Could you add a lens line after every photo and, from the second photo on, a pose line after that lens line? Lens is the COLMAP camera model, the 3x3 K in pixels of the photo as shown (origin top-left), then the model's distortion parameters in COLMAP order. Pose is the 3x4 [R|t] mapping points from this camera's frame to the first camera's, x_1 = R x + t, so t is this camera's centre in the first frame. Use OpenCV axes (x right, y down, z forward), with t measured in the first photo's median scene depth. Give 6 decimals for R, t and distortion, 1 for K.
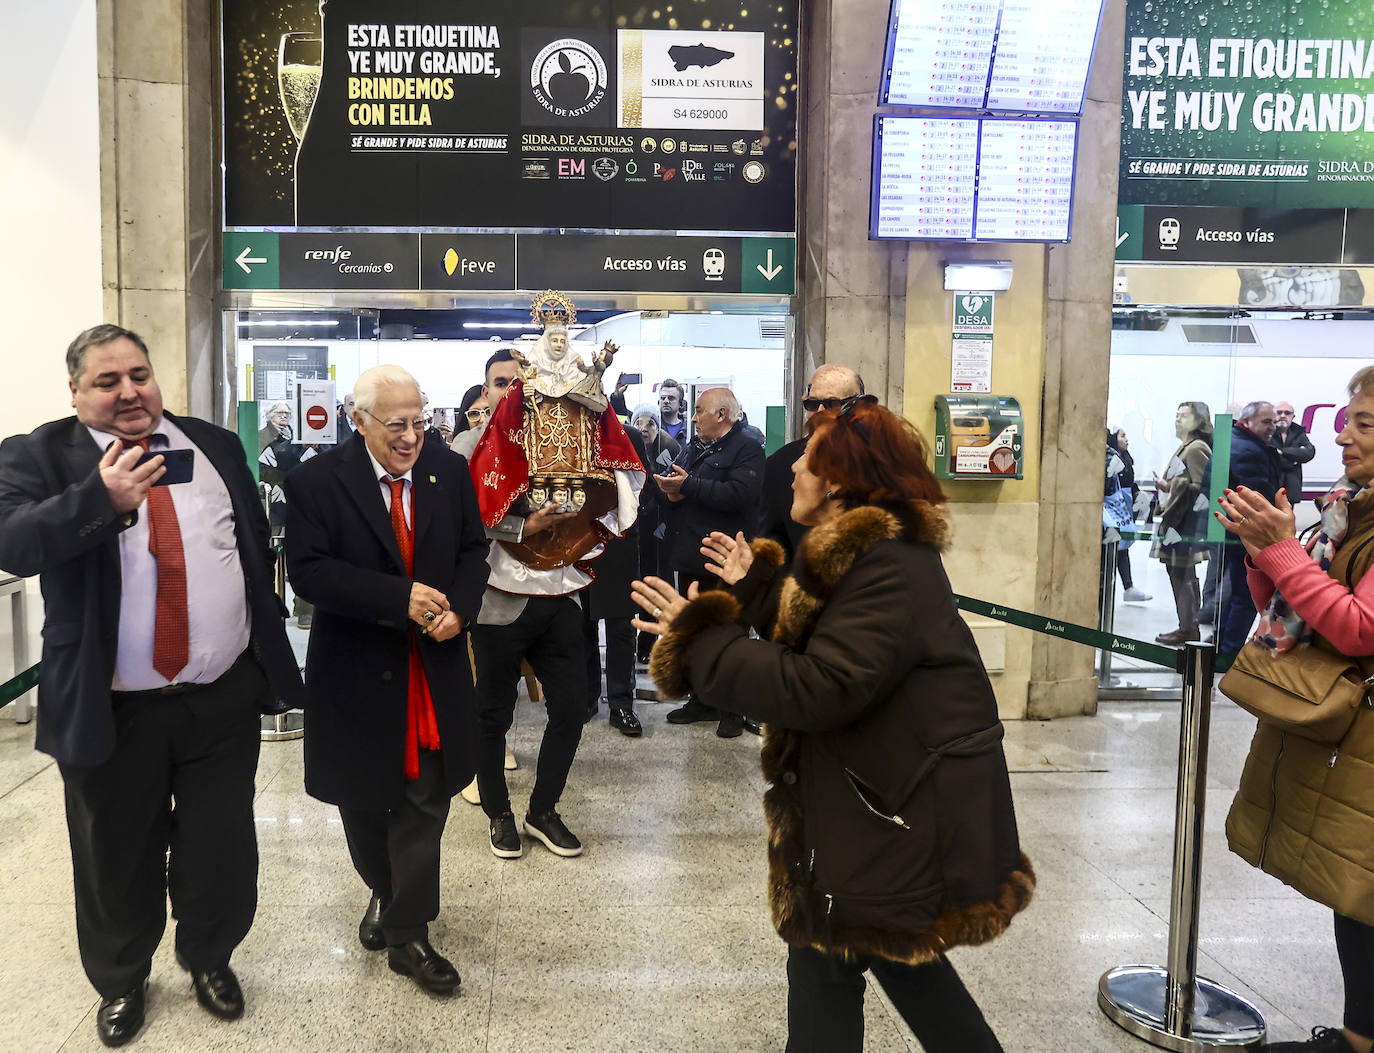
lens RADIAL K [[1012.5, 0, 563.0], [0, 1012.5, 523.0], [0, 0, 1]] dist [-0.072476, 0.057530]
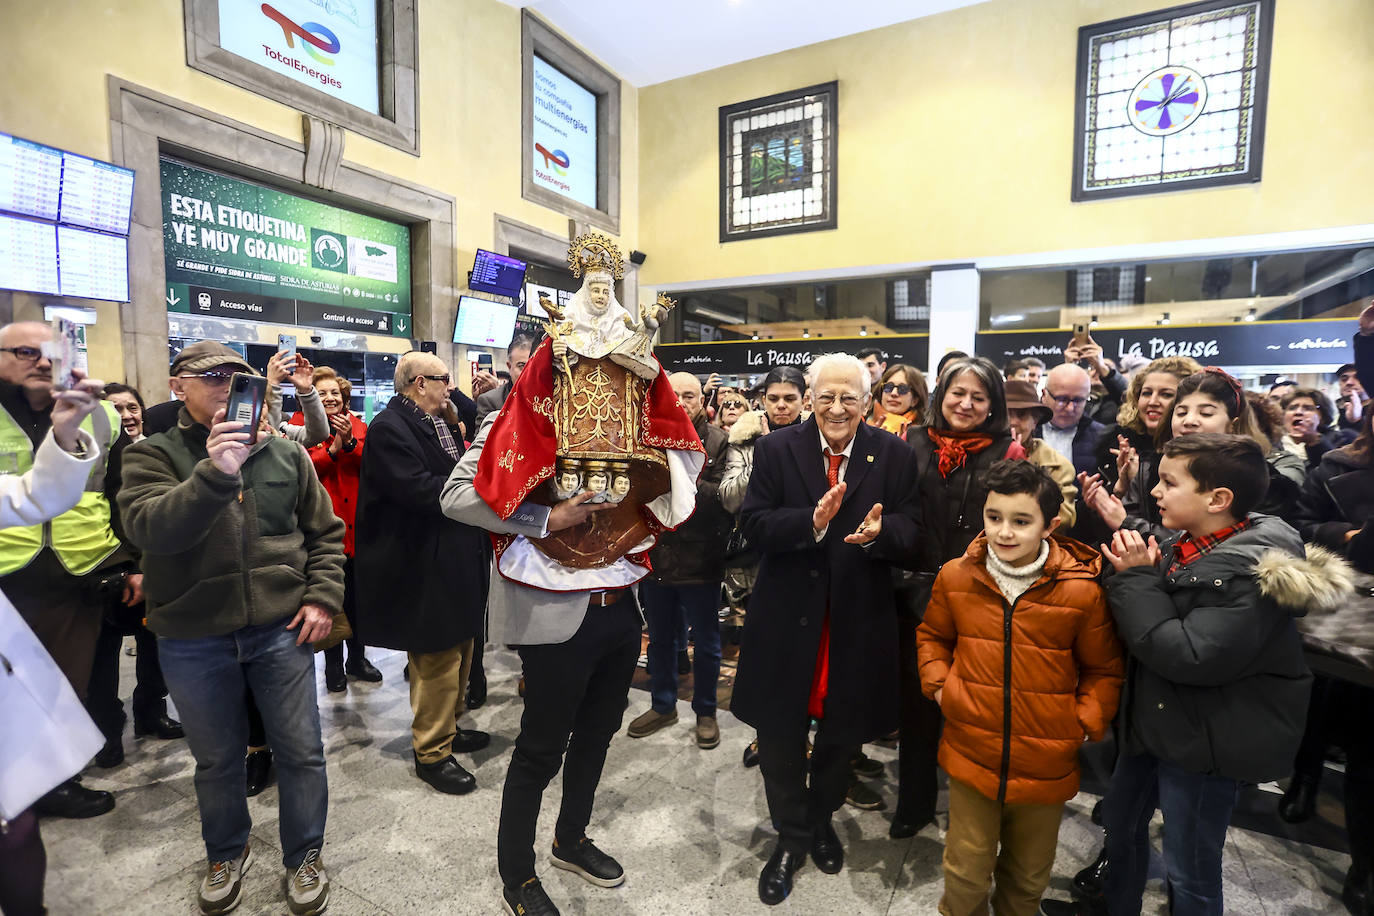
lens RADIAL K [[667.3, 0, 699.0], [0, 667.3, 467.7], [0, 0, 1]] dist [-0.073625, 0.034407]
pose [[0.482102, -0.082175, 0.872253, -0.046369], [0.072287, 0.995928, 0.053873, 0.033220], [-0.873128, 0.037080, 0.486079, -0.448945]]
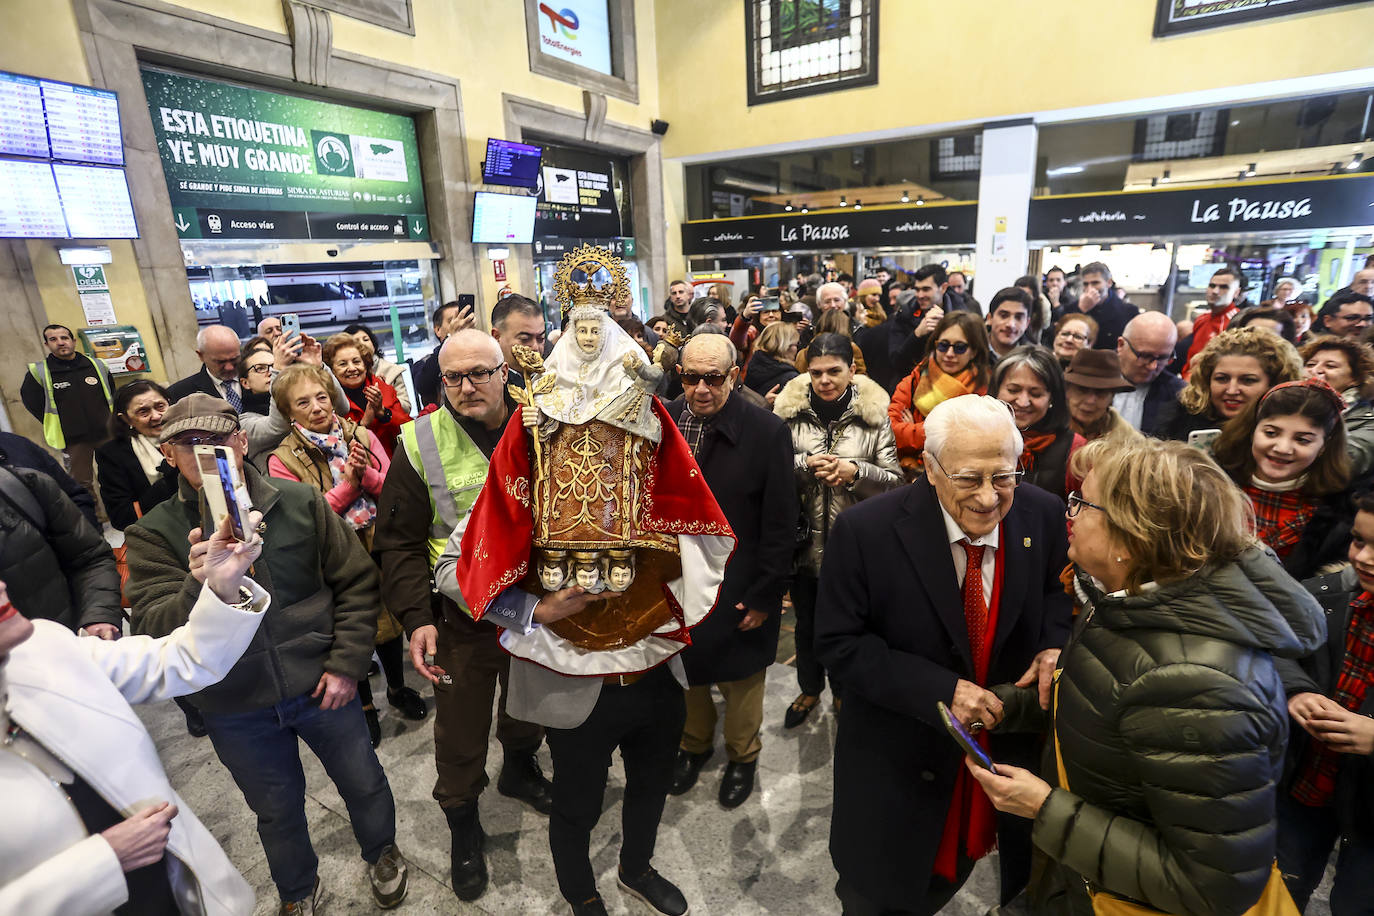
lens RADIAL K [[670.0, 0, 696.8], [0, 670.0, 461.8], [0, 0, 1]] dist [-0.067569, 0.030042]
pose [[0.524249, -0.263658, 0.809721, -0.018082], [0.115516, 0.964091, 0.239134, -0.048650], [-0.843694, -0.031830, 0.535880, -0.443119]]
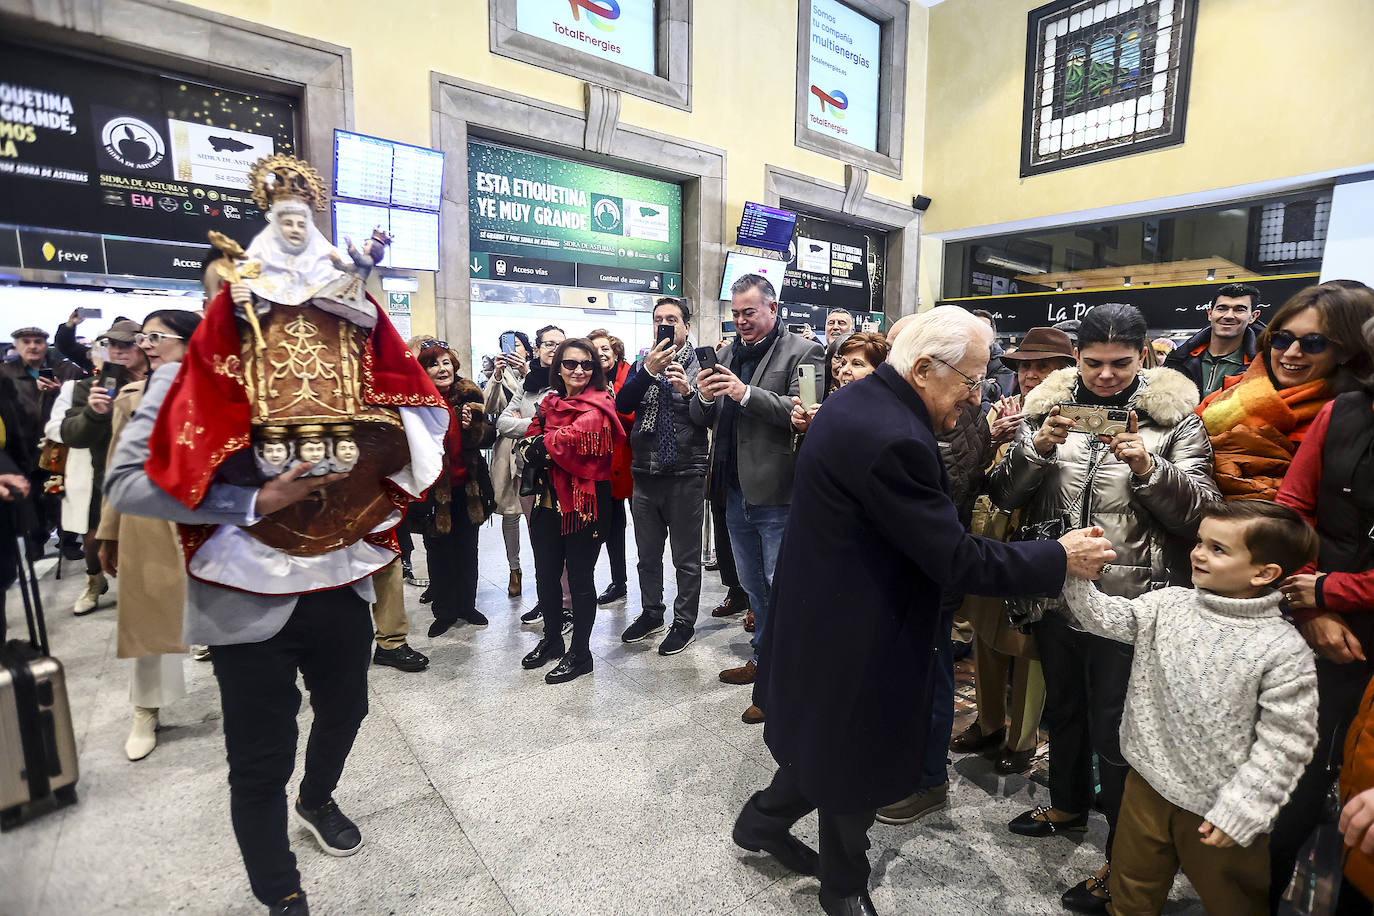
lens RADIAL K [[667.3, 0, 699.0], [0, 667.3, 467.7], [0, 0, 1]] dist [-0.073625, 0.034407]
pose [[0.792907, -0.088713, 0.602851, 0.059253], [0.046941, 0.995298, 0.084725, 0.036746], [-0.607532, -0.038881, 0.793343, -0.409199]]
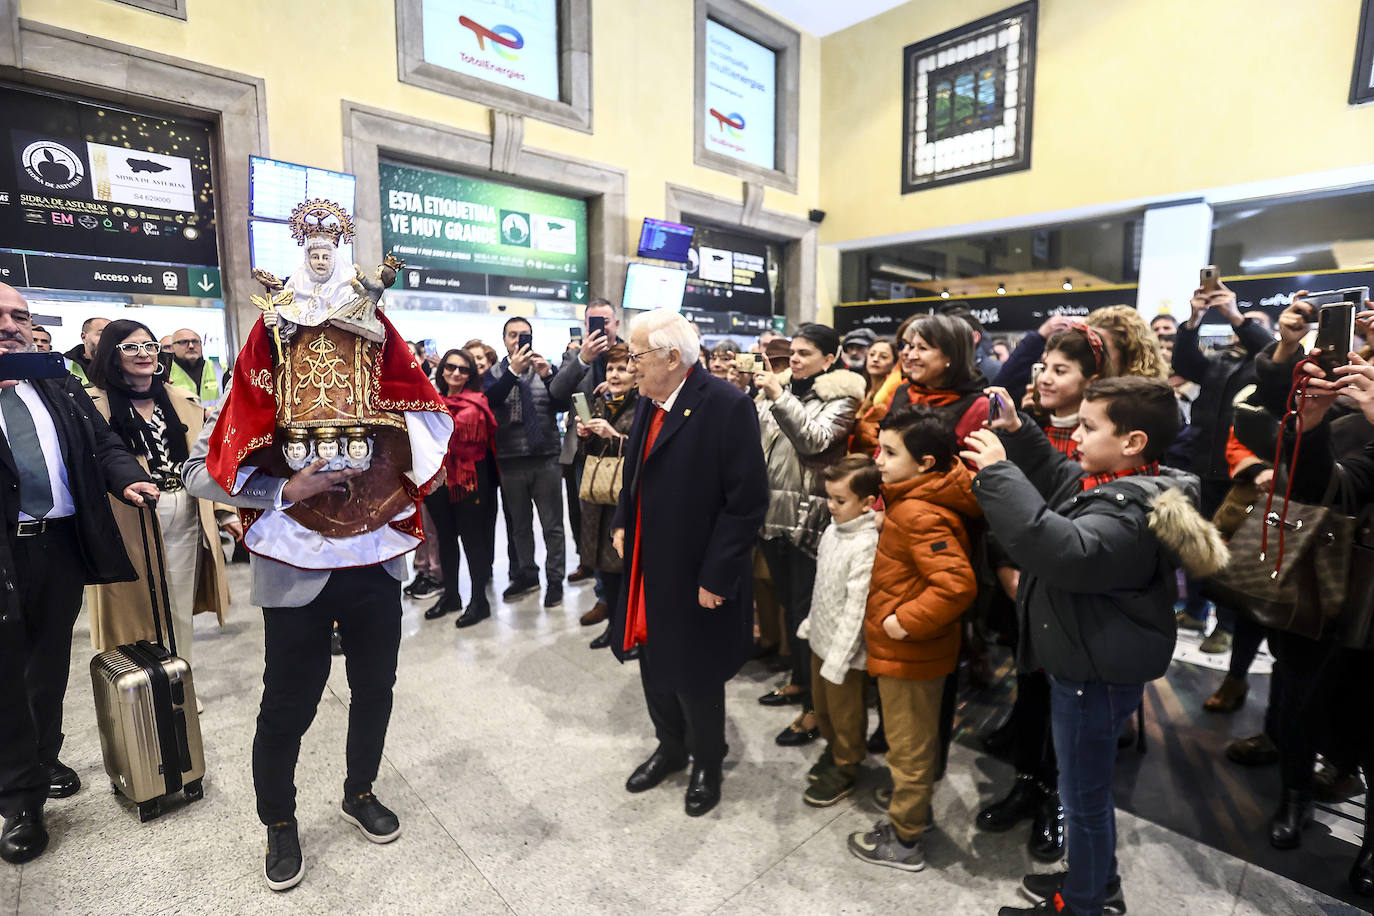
lens RADIAL K [[670.3, 0, 703.2], [0, 670.3, 470.8], [0, 0, 1]] dist [-0.071974, 0.028500]
pose [[0.731452, -0.105814, 0.673632, 0.027503], [0.060743, 0.994070, 0.090191, 0.054218], [-0.679182, -0.025052, 0.733543, -0.601957]]
